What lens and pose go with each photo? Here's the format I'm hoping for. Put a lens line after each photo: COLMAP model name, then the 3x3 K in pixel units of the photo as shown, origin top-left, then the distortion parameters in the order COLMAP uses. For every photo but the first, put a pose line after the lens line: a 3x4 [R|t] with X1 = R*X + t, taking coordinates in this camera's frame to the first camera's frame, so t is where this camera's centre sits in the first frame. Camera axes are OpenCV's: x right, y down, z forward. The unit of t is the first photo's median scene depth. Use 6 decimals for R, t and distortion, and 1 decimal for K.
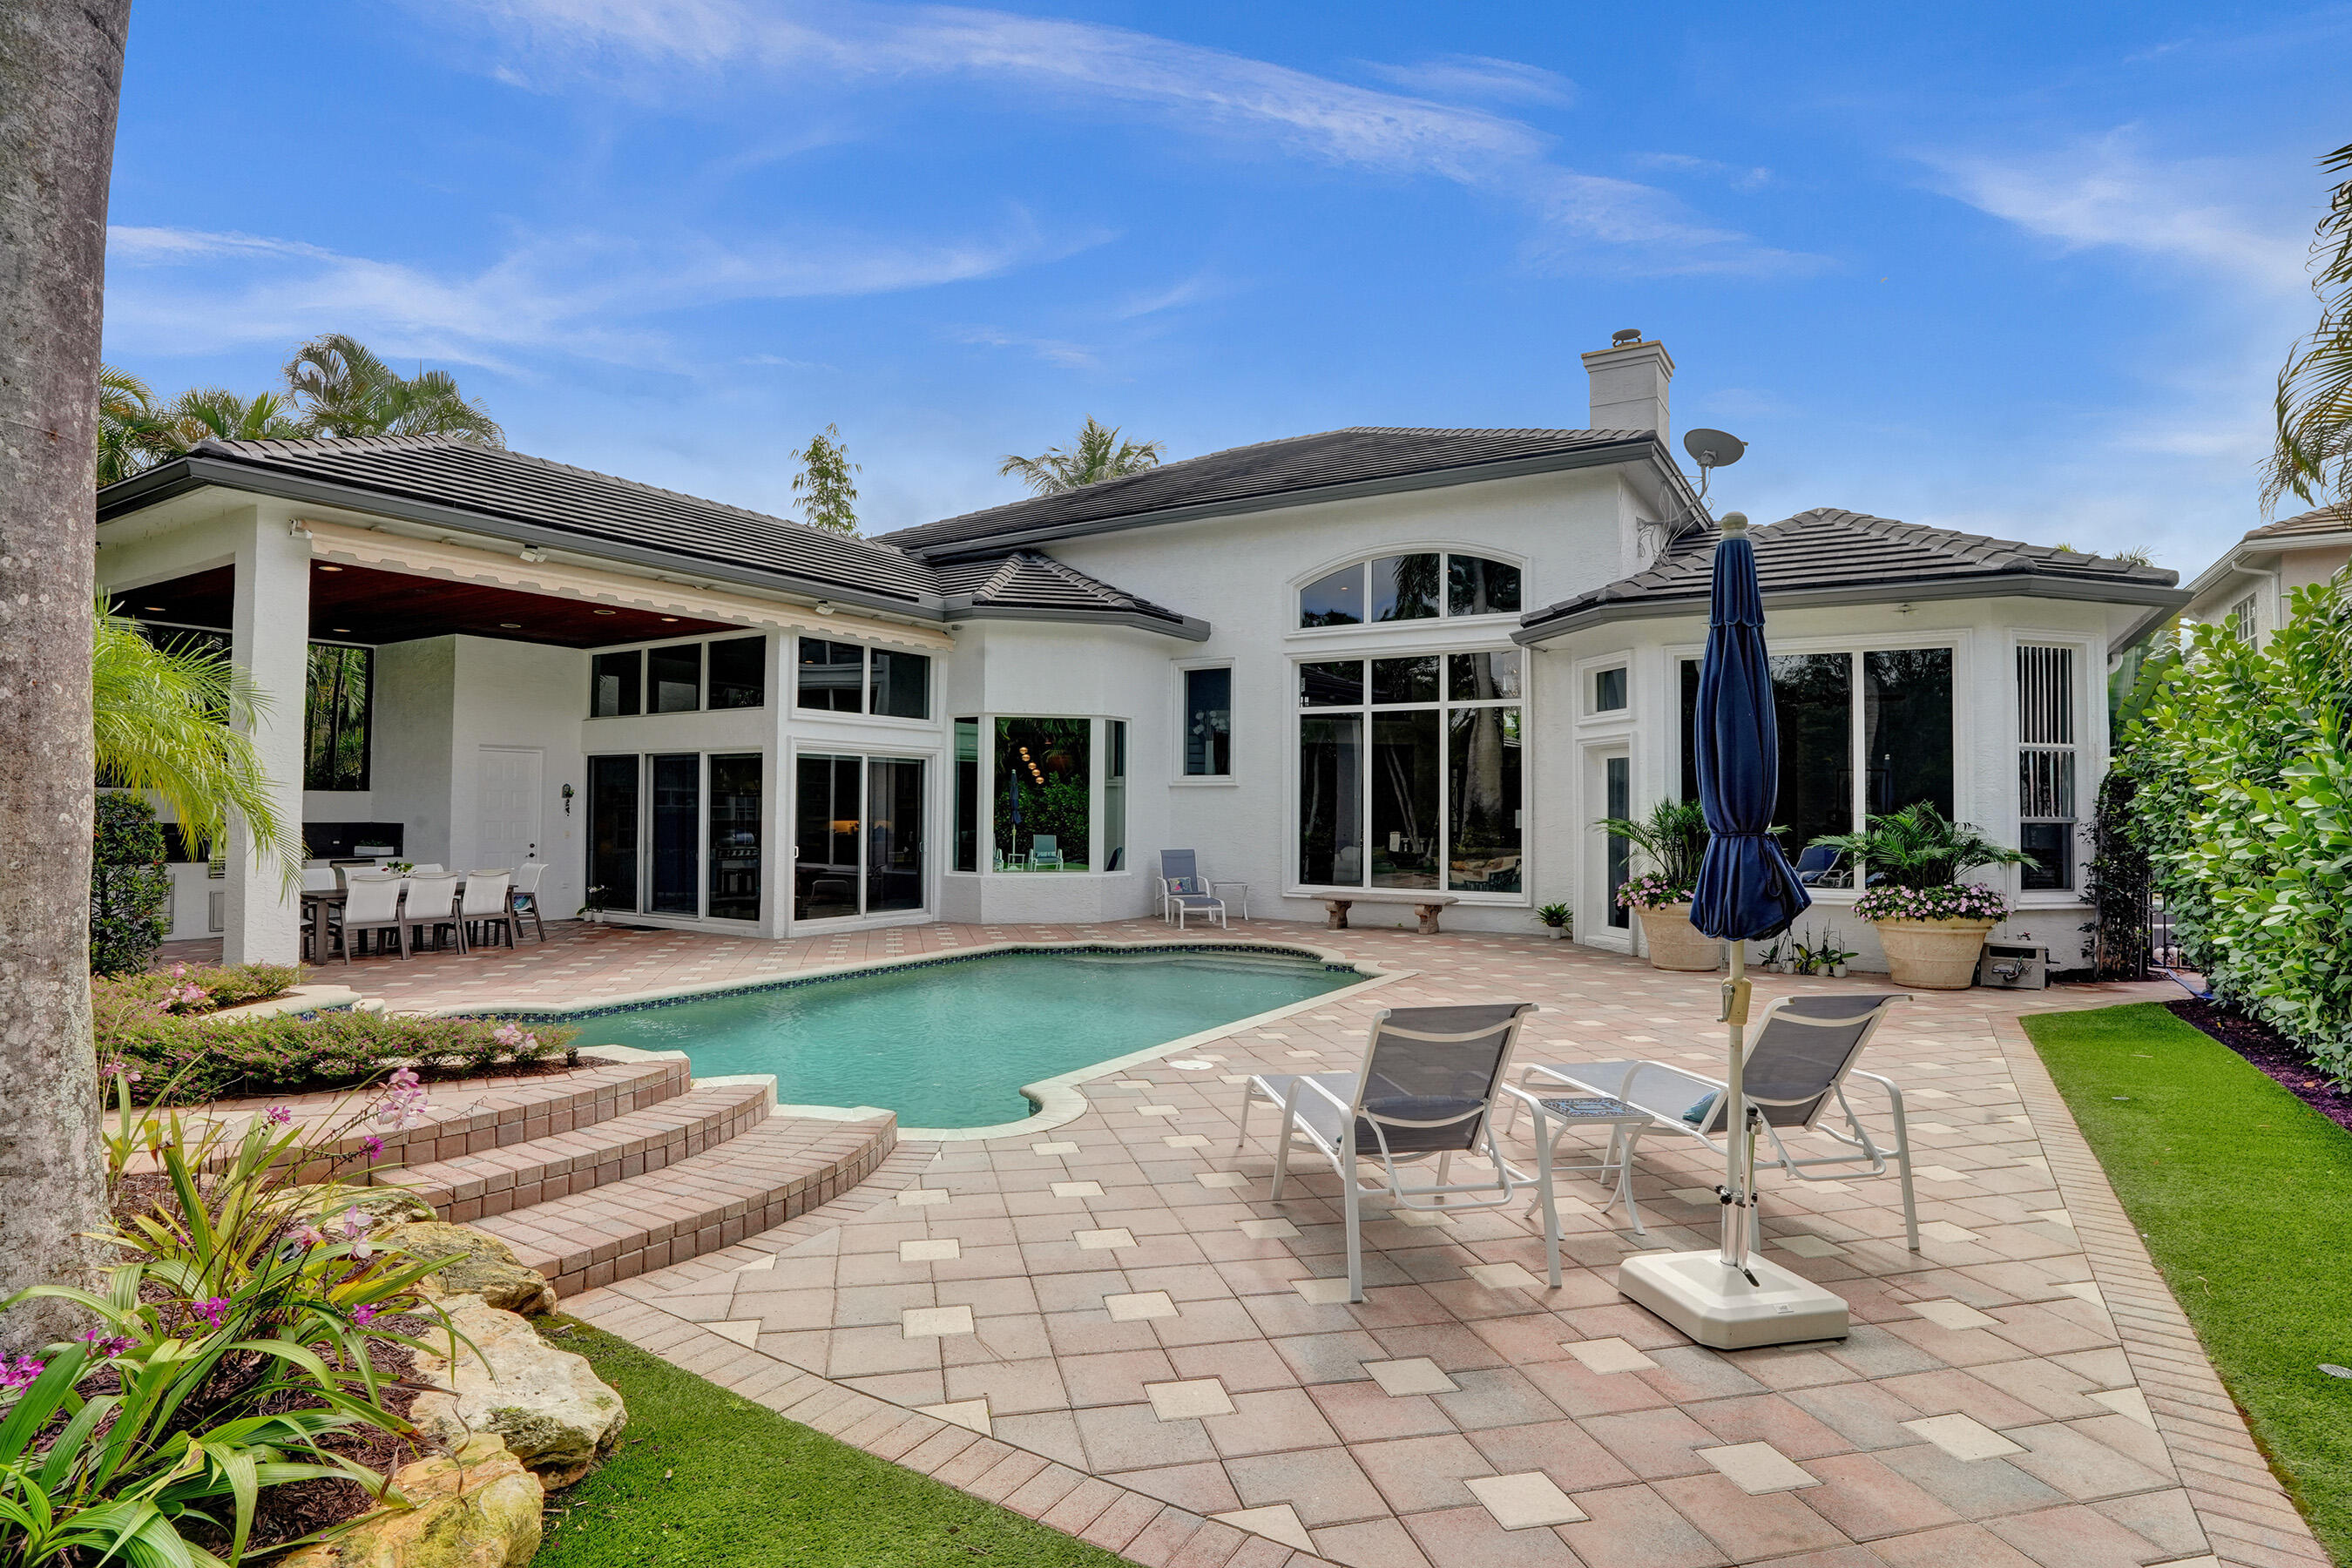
lens RADIAL K [[1230.7, 0, 1171.4], [0, 1230.7, 779.6], [0, 0, 1]] dist [-0.049841, 0.012770]
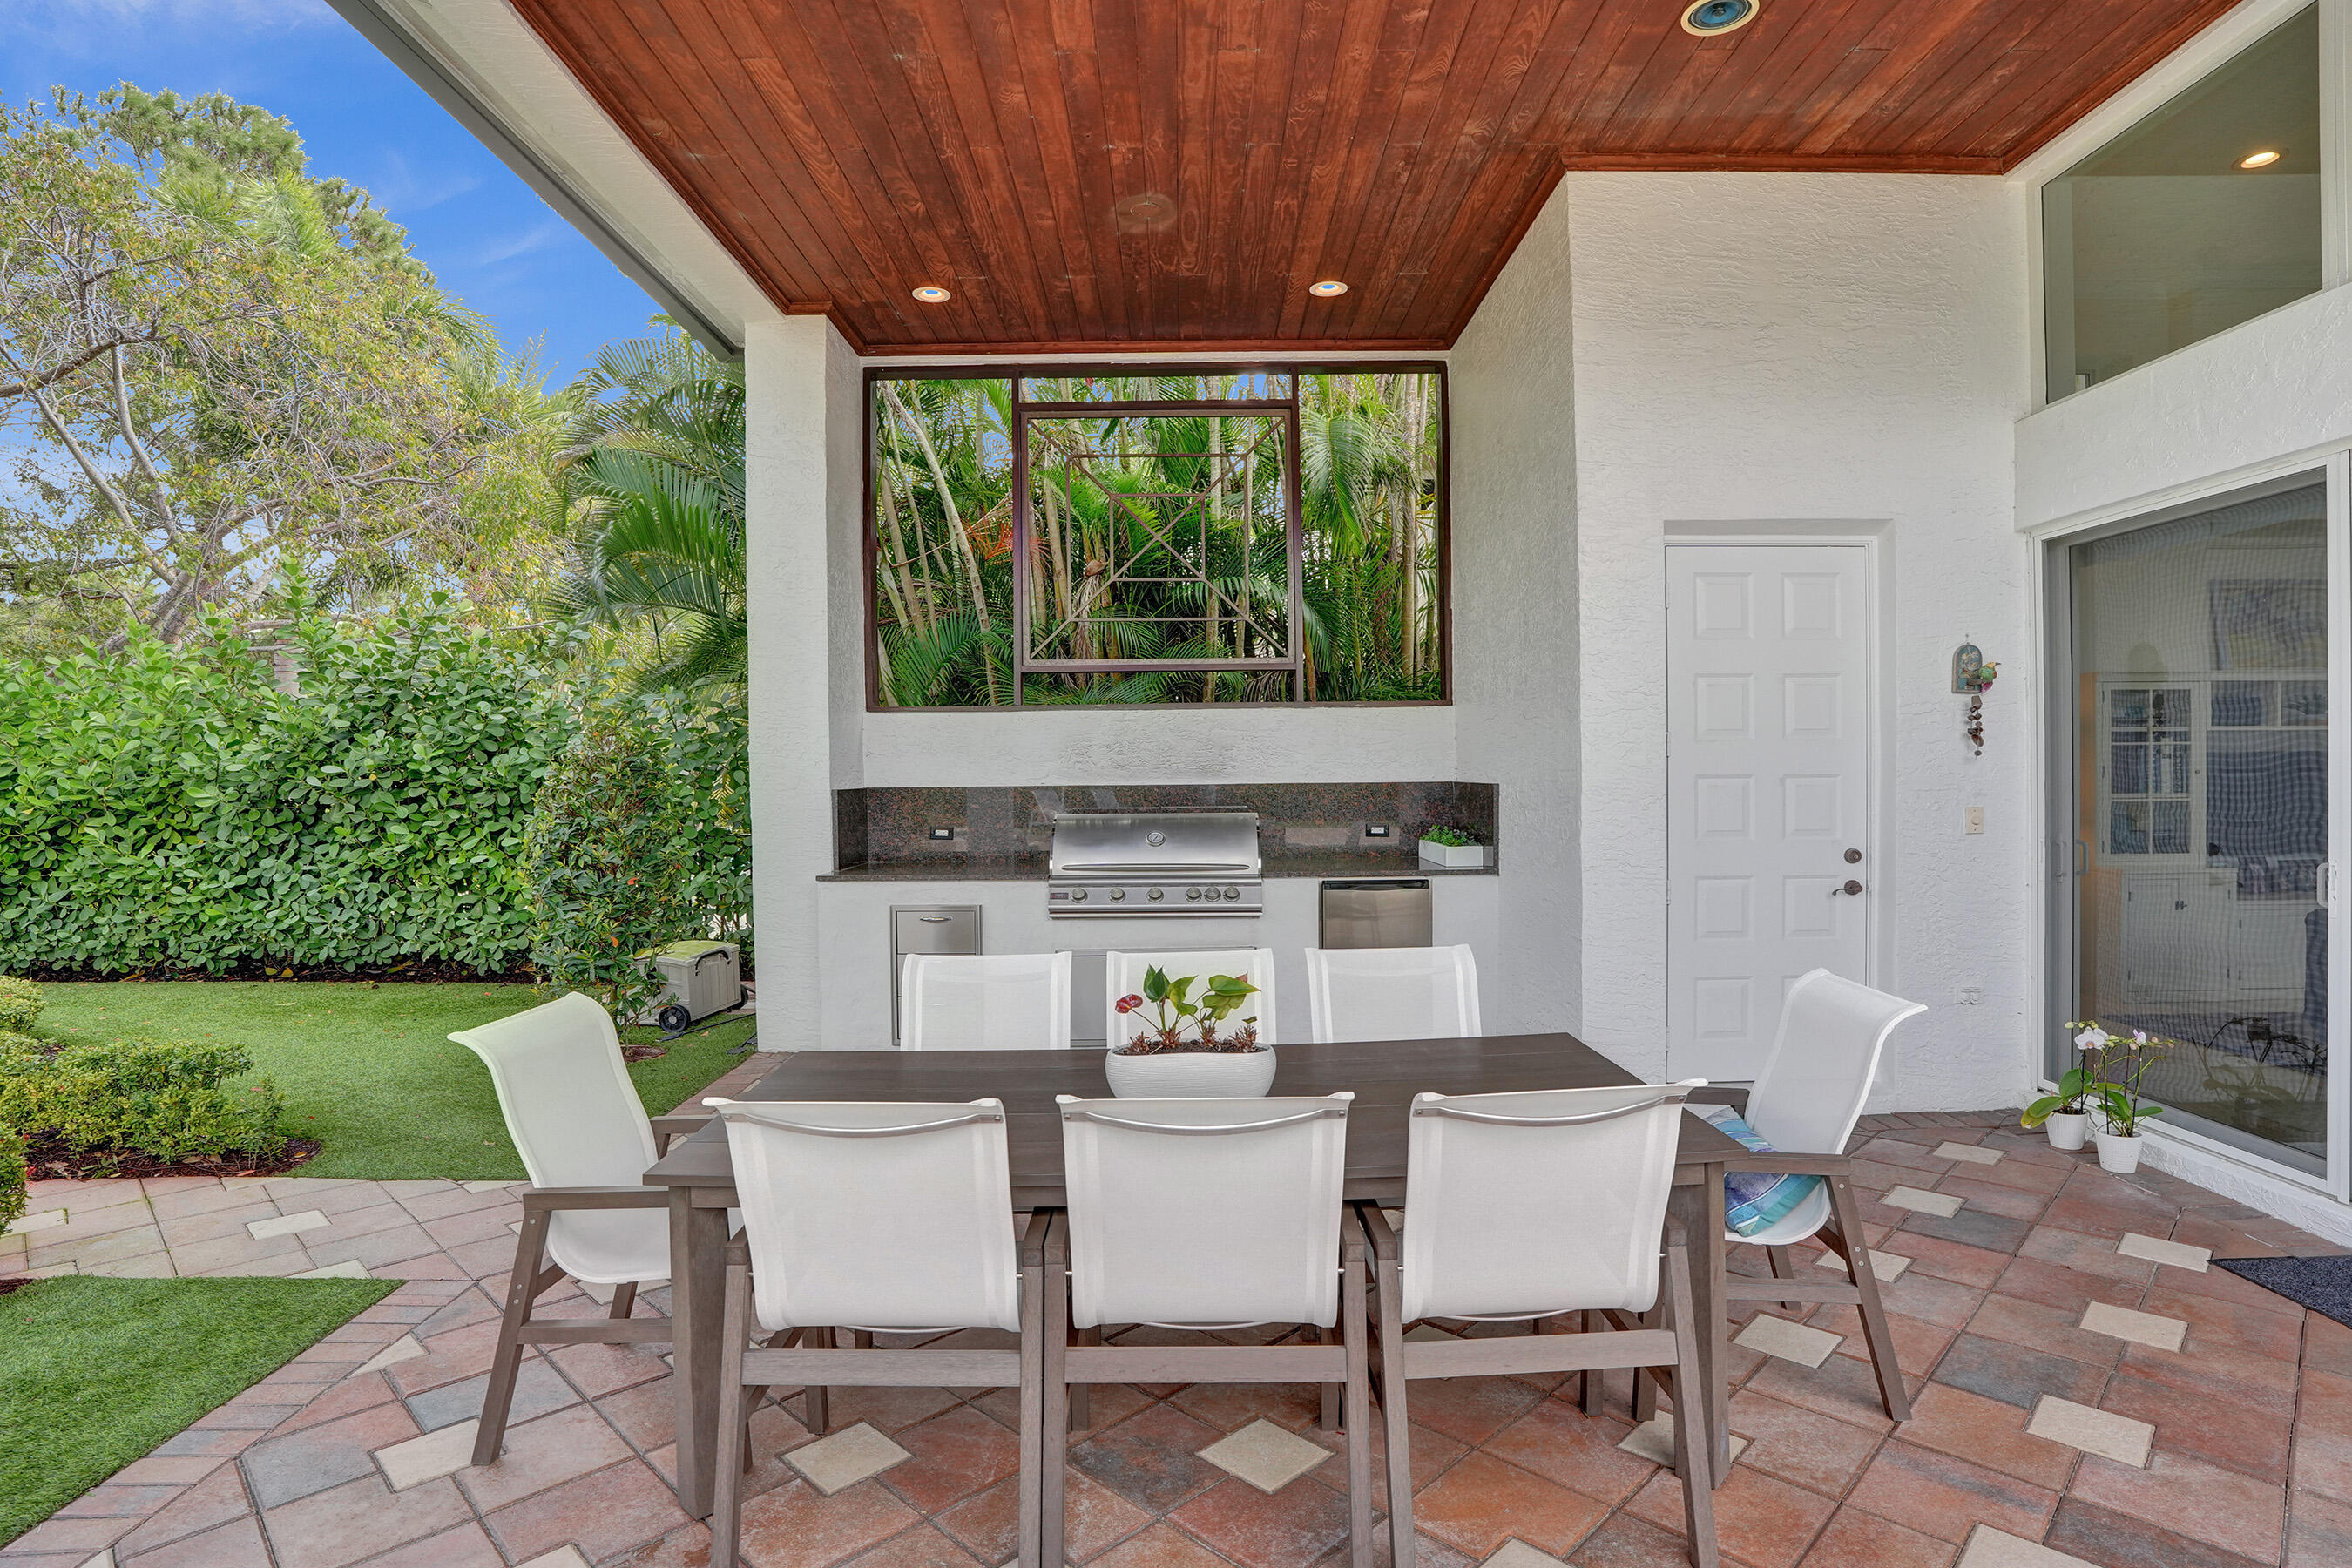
lens RADIAL K [[1230.7, 0, 1182.6], [0, 1230.7, 779.3], [0, 0, 1]] dist [-0.049841, 0.012770]
pose [[0.534632, -0.005491, -0.845067, -0.362275], [0.033417, 0.999334, 0.014648, 0.025219], [0.844424, -0.036070, 0.534459, 0.702260]]
